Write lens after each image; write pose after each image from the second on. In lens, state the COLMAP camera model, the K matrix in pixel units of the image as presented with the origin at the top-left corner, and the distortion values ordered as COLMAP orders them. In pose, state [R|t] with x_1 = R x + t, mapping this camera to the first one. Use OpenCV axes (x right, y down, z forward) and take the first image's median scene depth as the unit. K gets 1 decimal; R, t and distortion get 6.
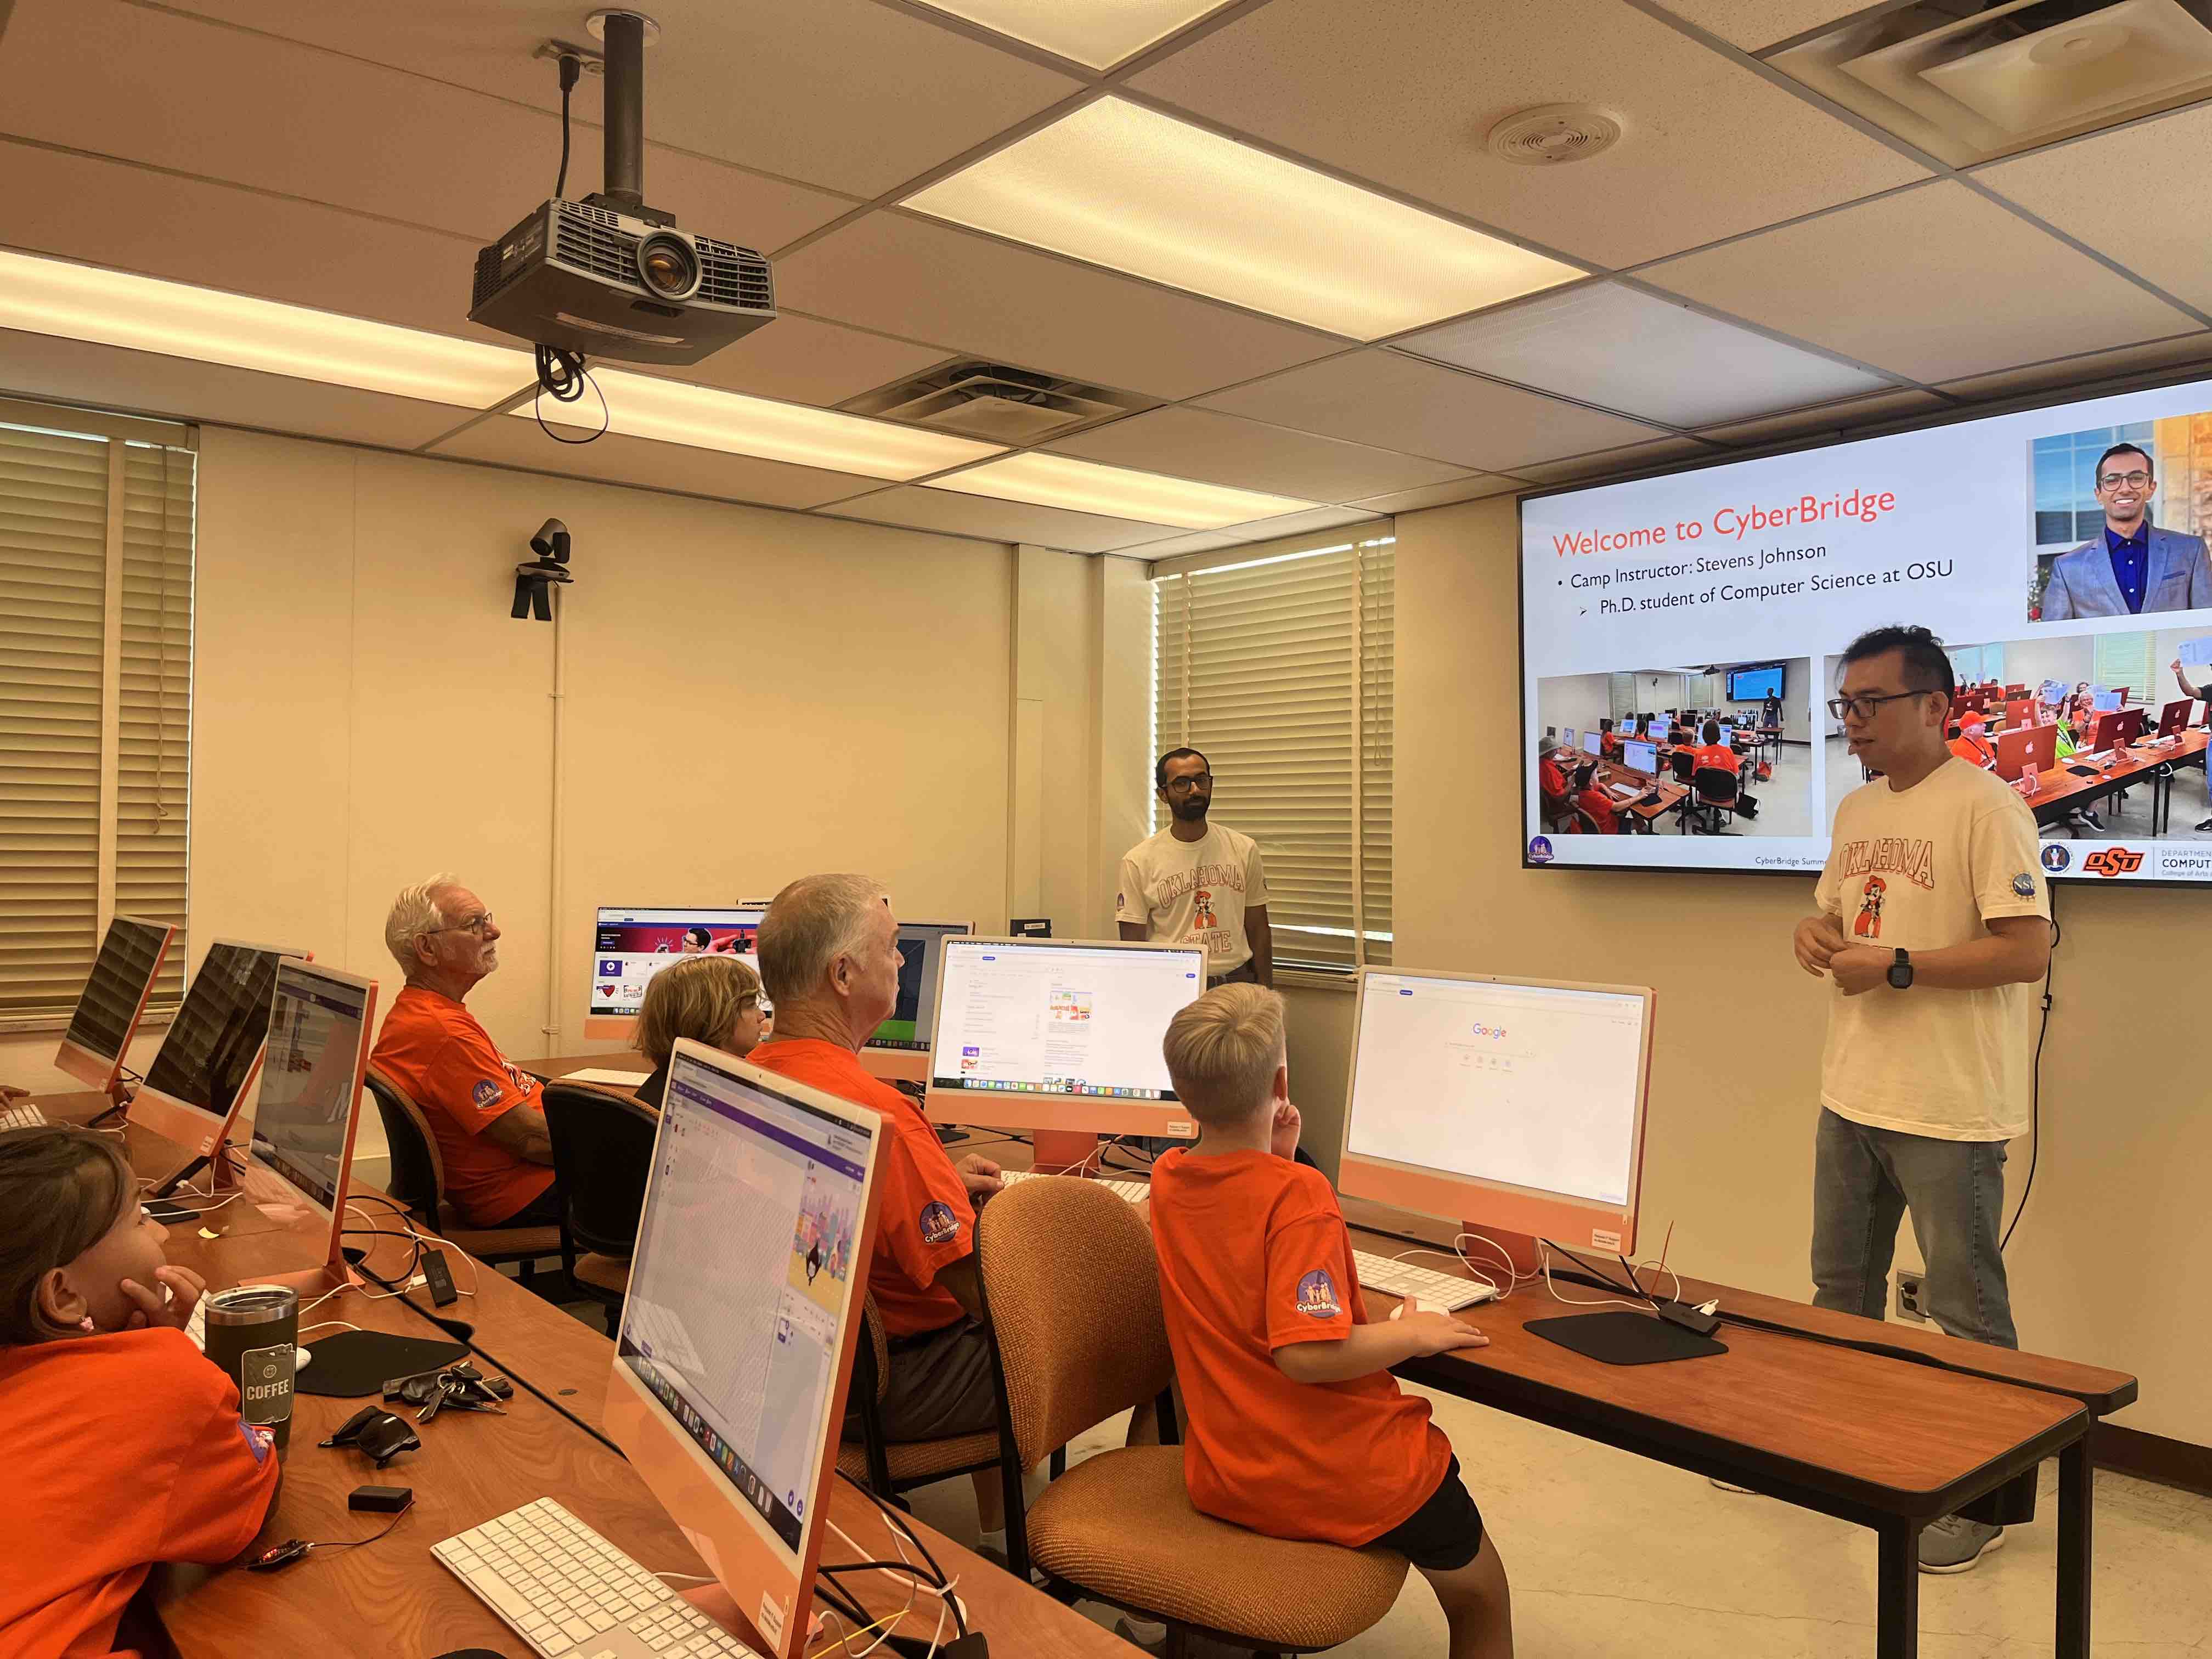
lens RADIAL K [[1692.1, 0, 1101.1], [0, 1692.1, 826.0], [0, 0, 1]] dist [0.081551, -0.106520]
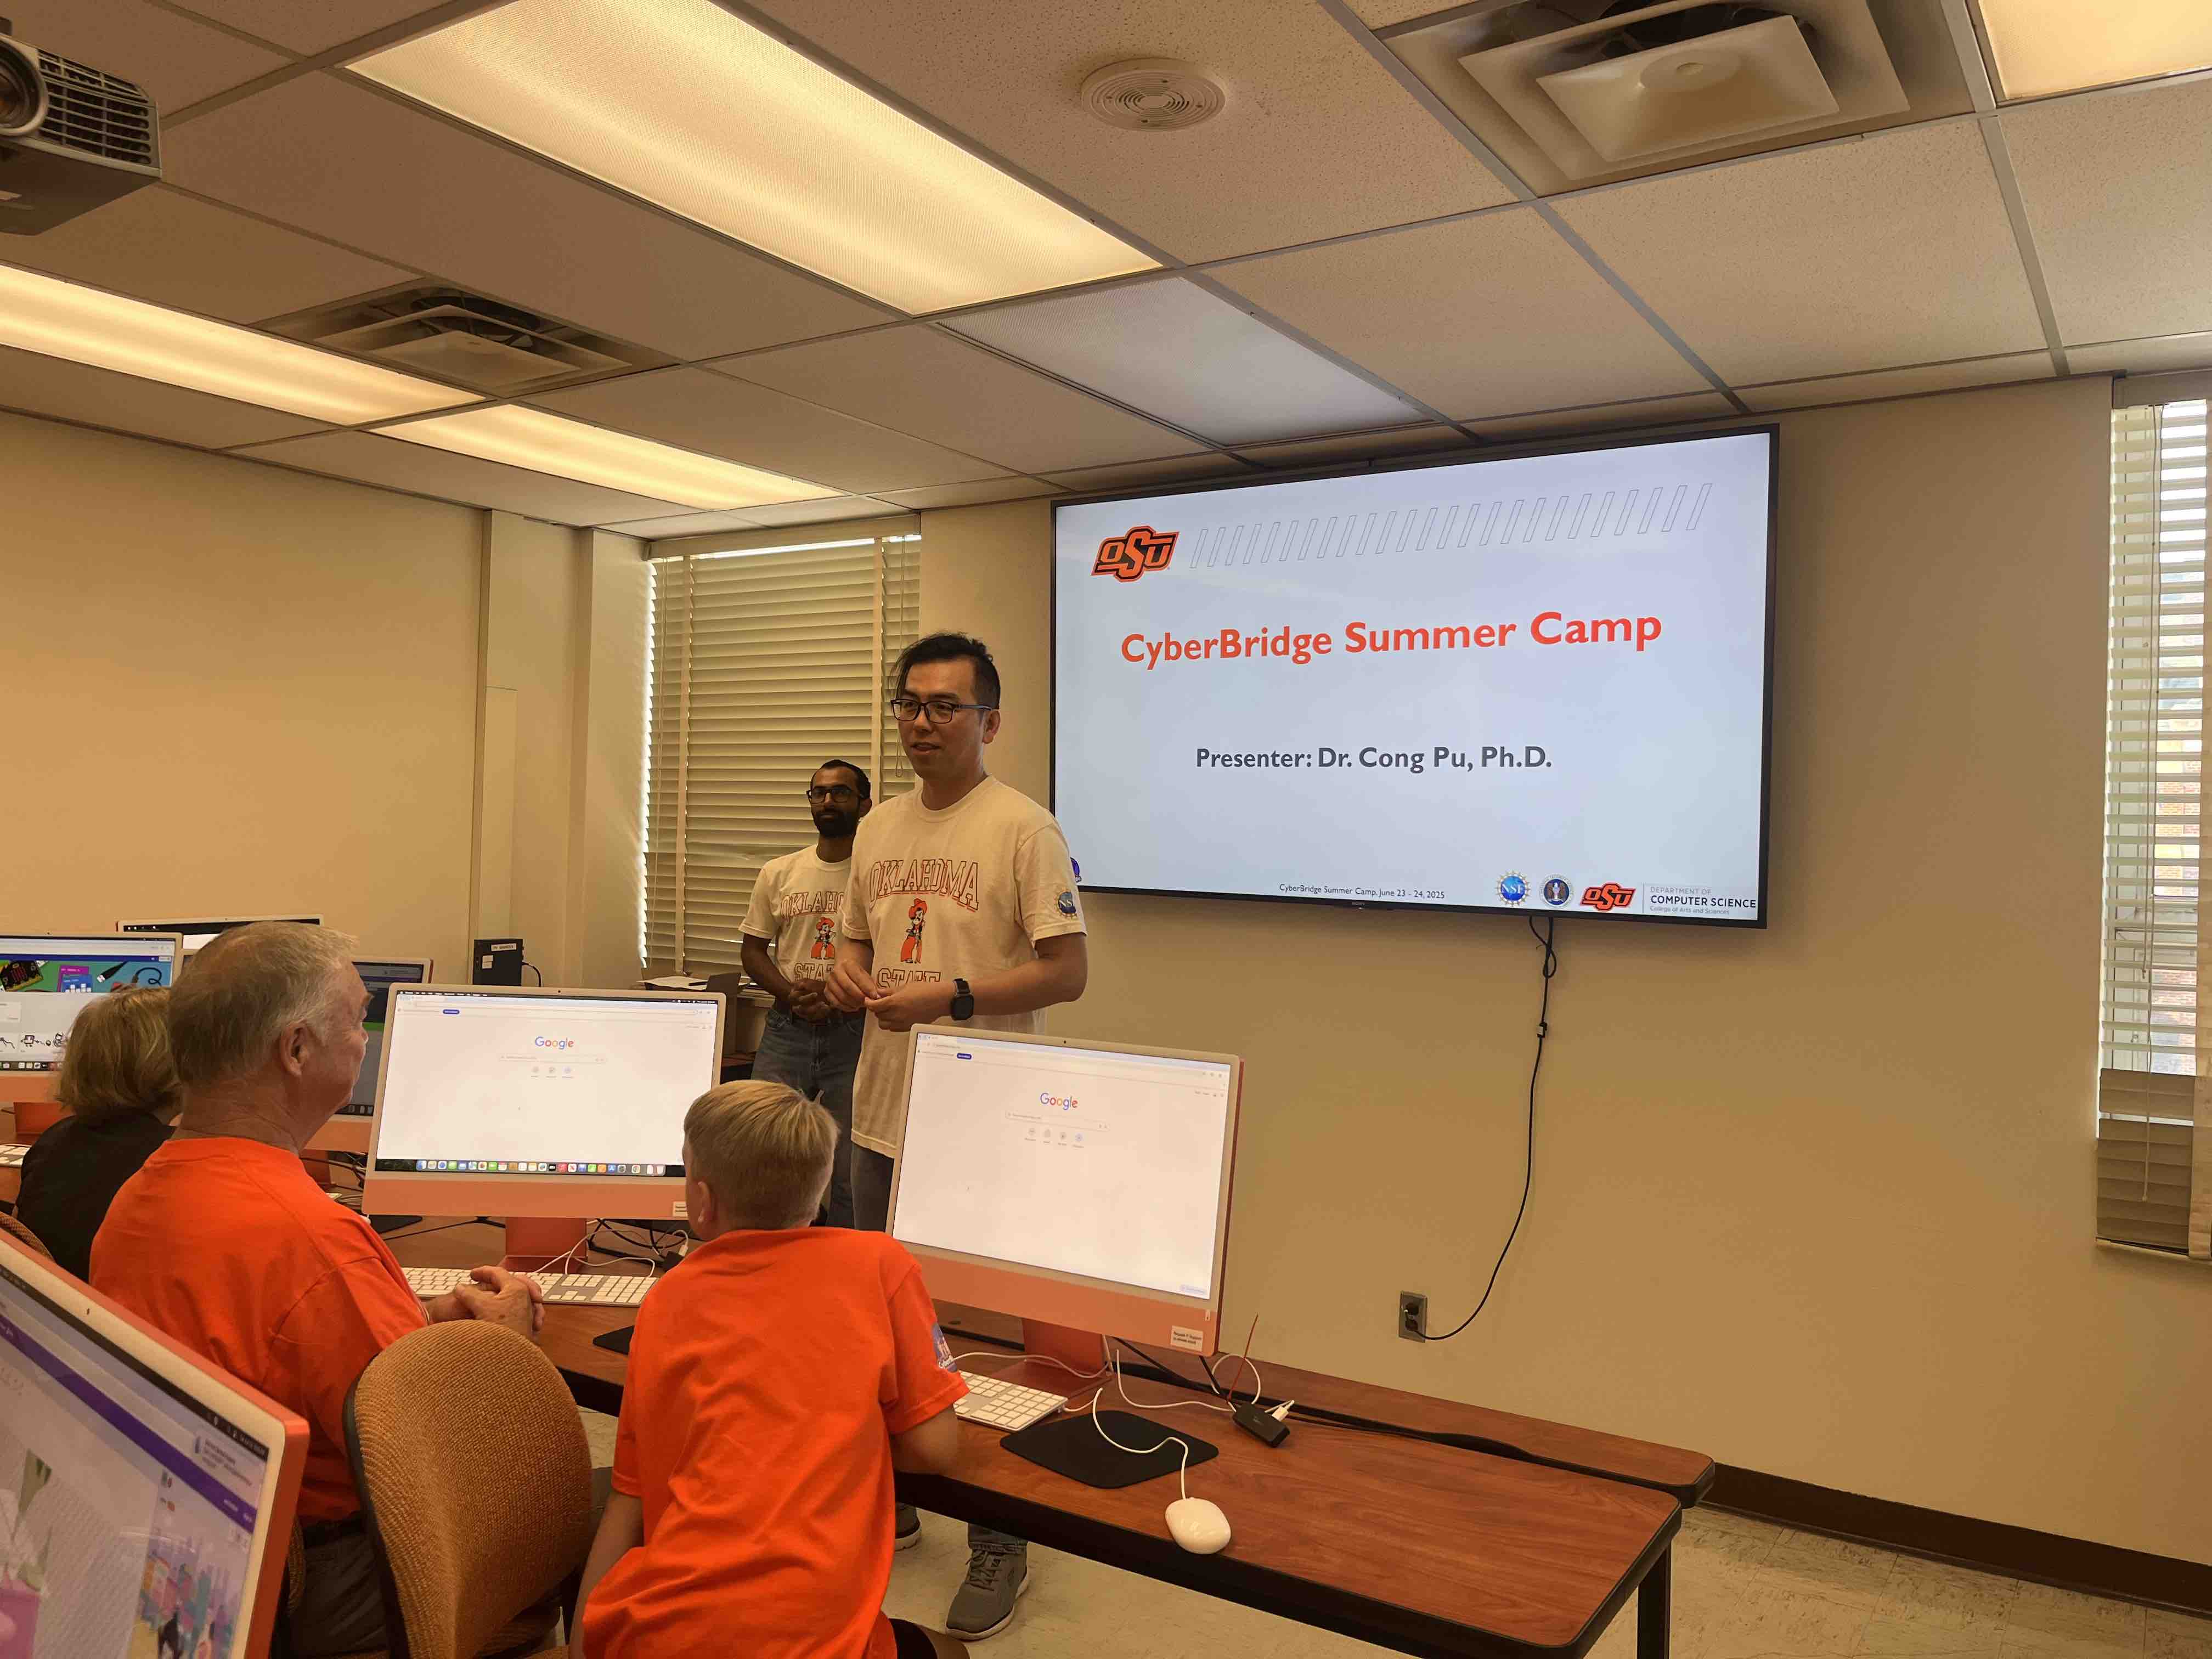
lens RADIAL K [[1693.7, 0, 1097.1], [0, 1693.7, 835.8], [0, 0, 1]] dist [0.075375, -0.118310]
pose [[0.955498, 0.015972, 0.294565, -0.012825], [-0.019037, 0.999790, 0.007543, -0.020403], [-0.294383, -0.012815, 0.955602, 0.119344]]
